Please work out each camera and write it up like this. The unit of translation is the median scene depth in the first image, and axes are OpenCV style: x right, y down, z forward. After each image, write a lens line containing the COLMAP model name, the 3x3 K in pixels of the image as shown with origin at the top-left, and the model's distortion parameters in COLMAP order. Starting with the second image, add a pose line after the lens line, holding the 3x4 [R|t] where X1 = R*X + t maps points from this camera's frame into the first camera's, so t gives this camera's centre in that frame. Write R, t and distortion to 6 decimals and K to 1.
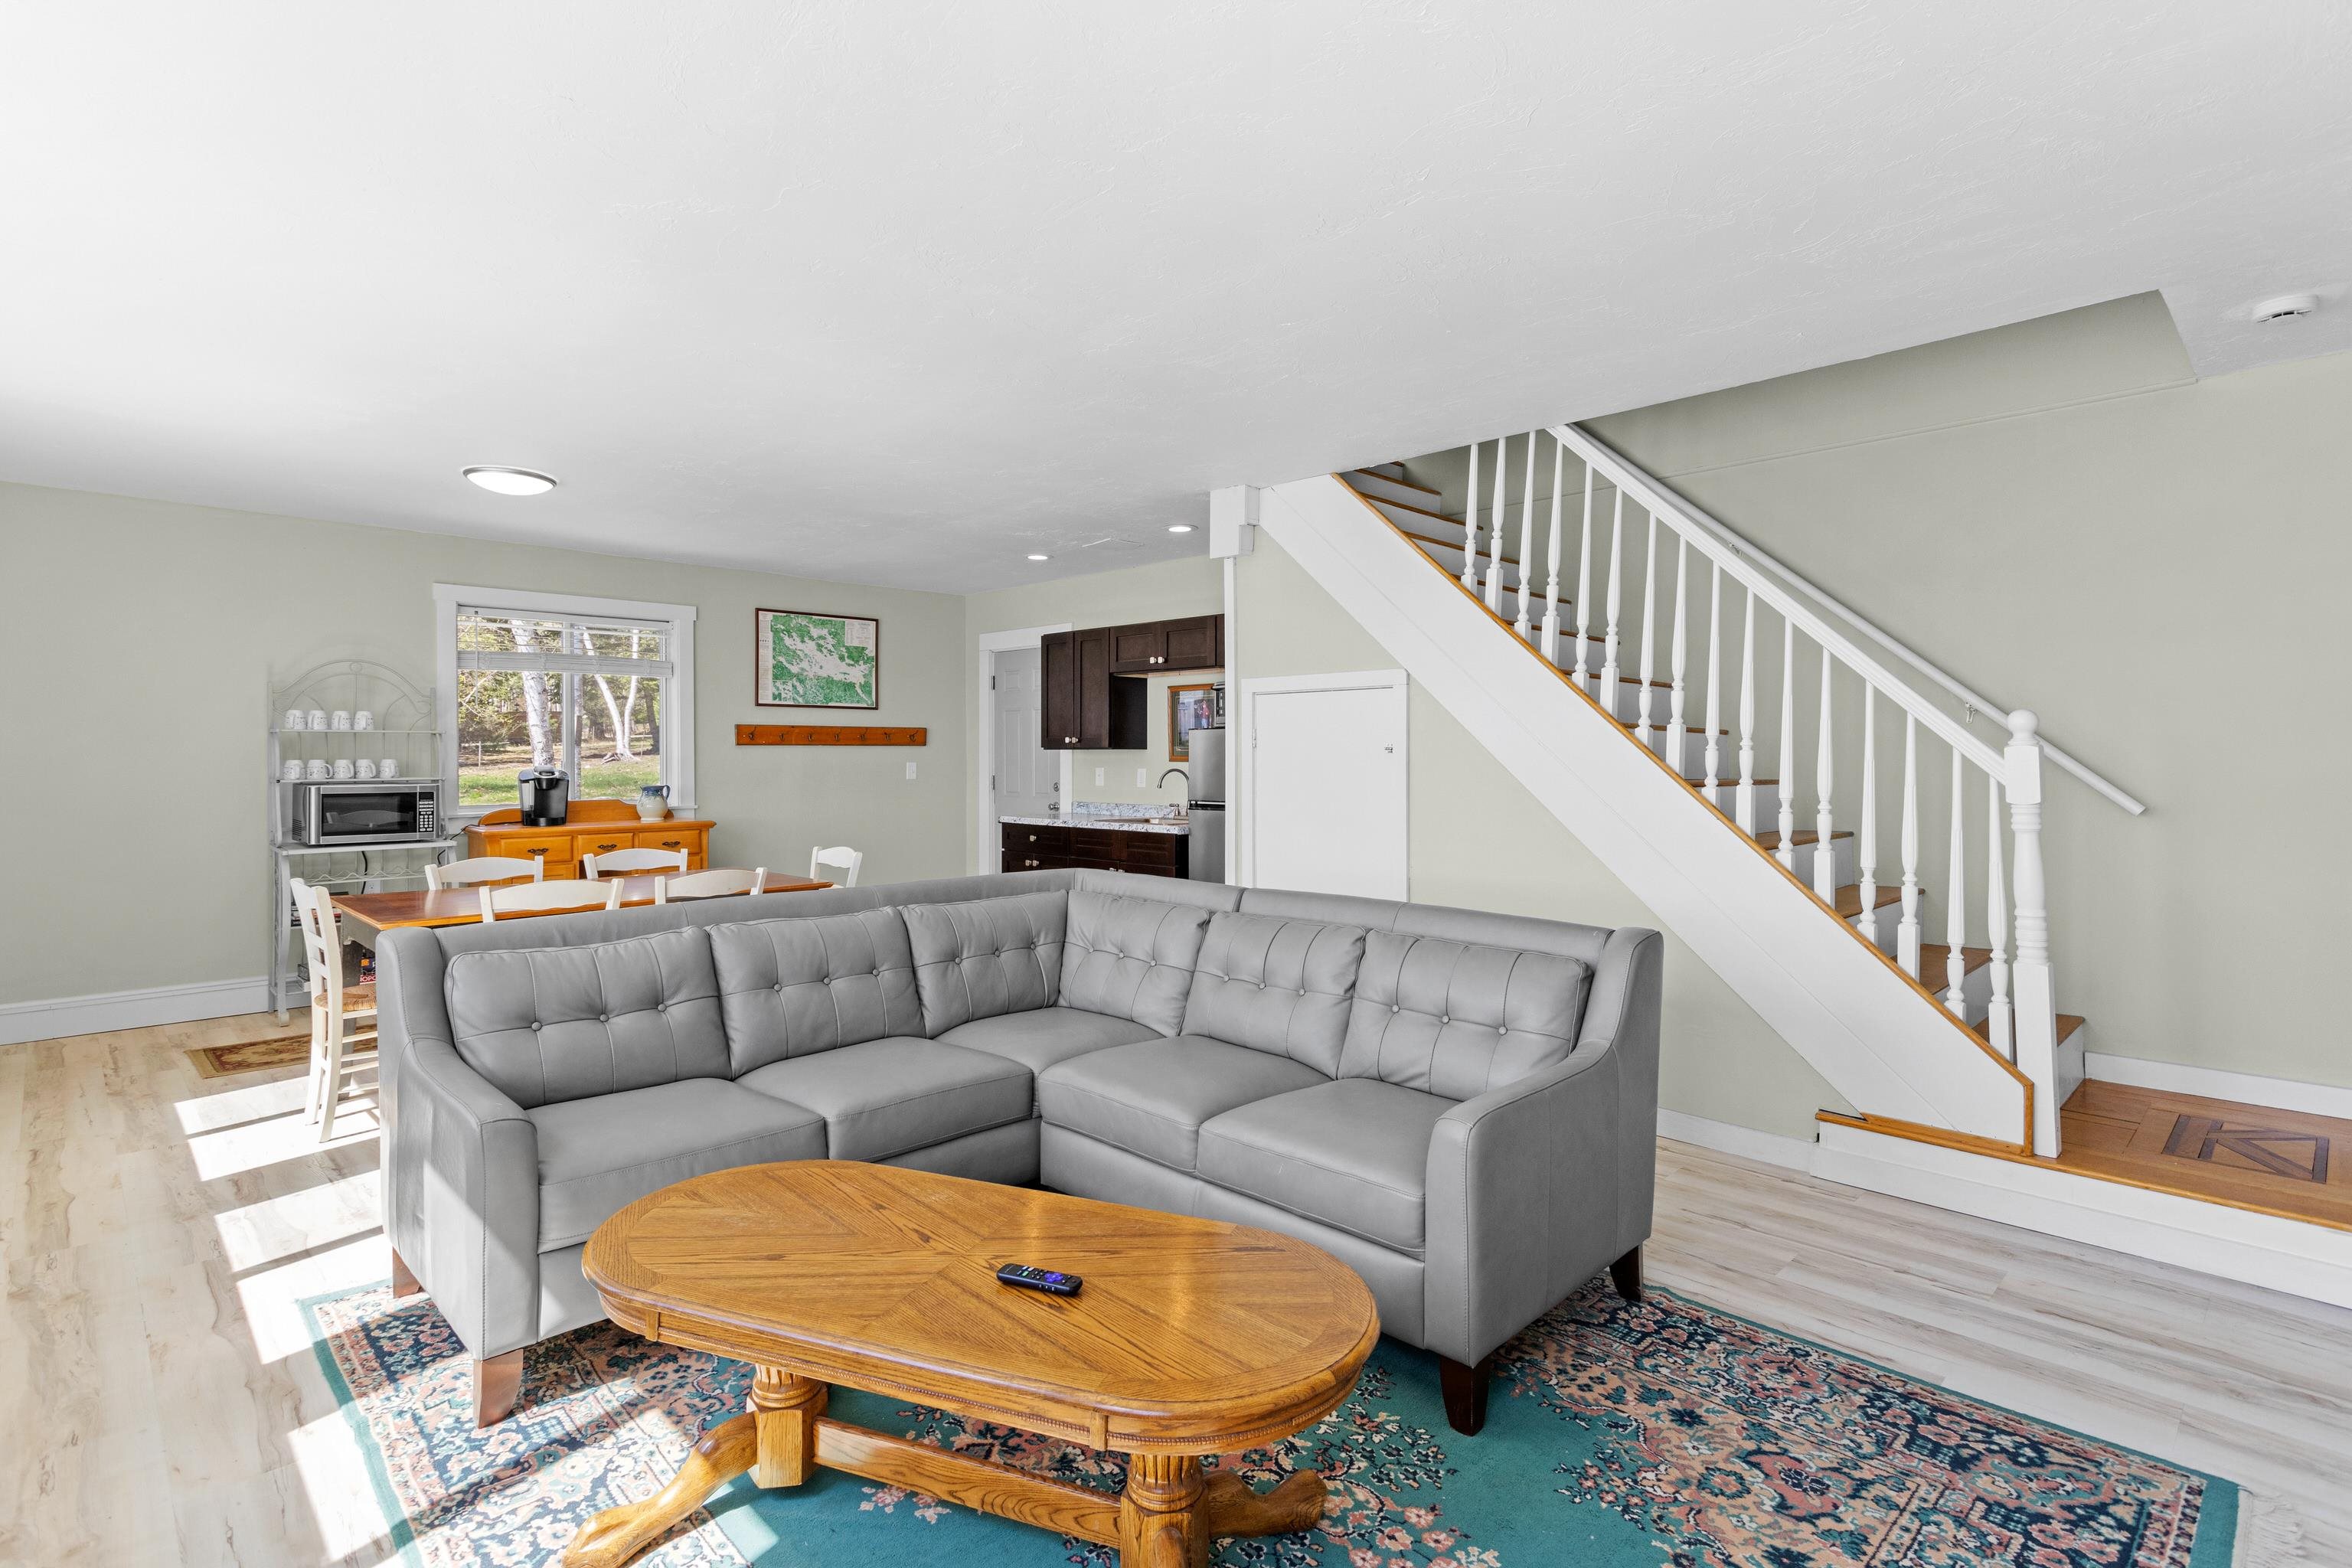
lens RADIAL K [[1140.4, 0, 1193.1], [0, 1140.4, 768.8], [0, 0, 1]] dist [0.002007, 0.004506]
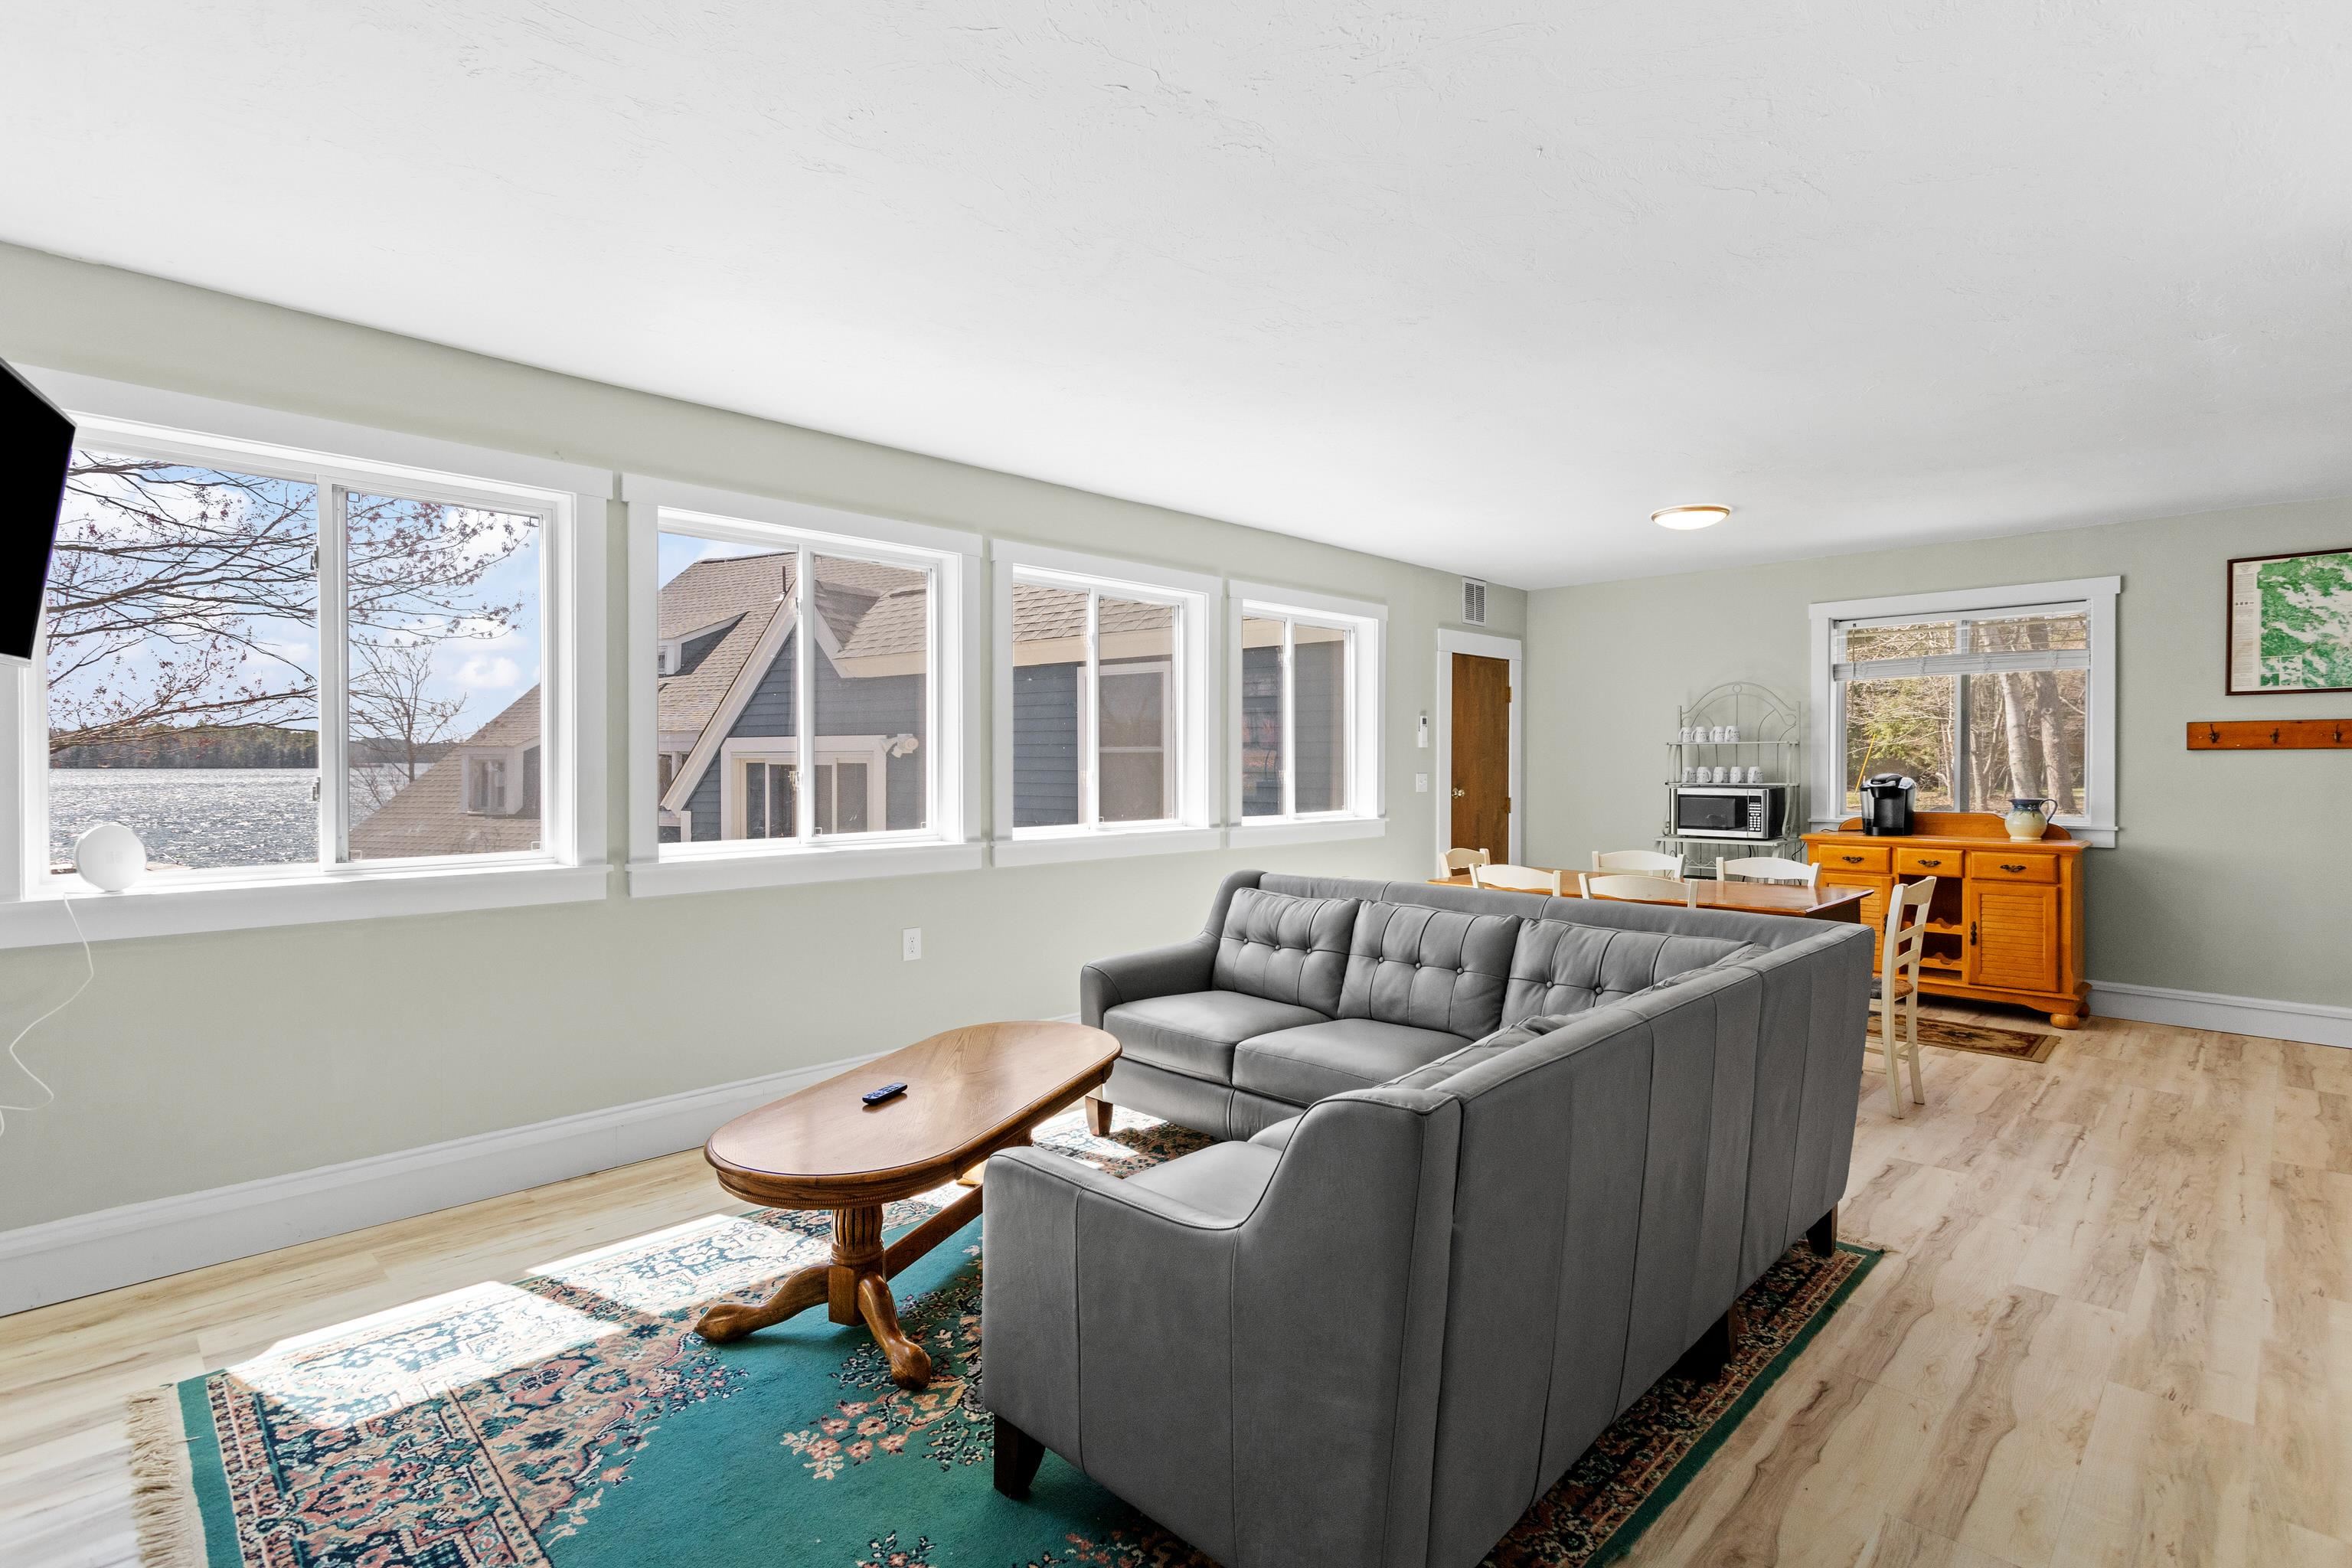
lens RADIAL K [[1140.4, 0, 1181.7], [0, 1140.4, 777.4], [0, 0, 1]] dist [0.002007, 0.004506]
pose [[-0.016671, 0.014318, -0.999759, 0.432547], [-0.012351, 0.999818, 0.014525, -0.006797], [0.999785, 0.012590, -0.016491, 0.427723]]
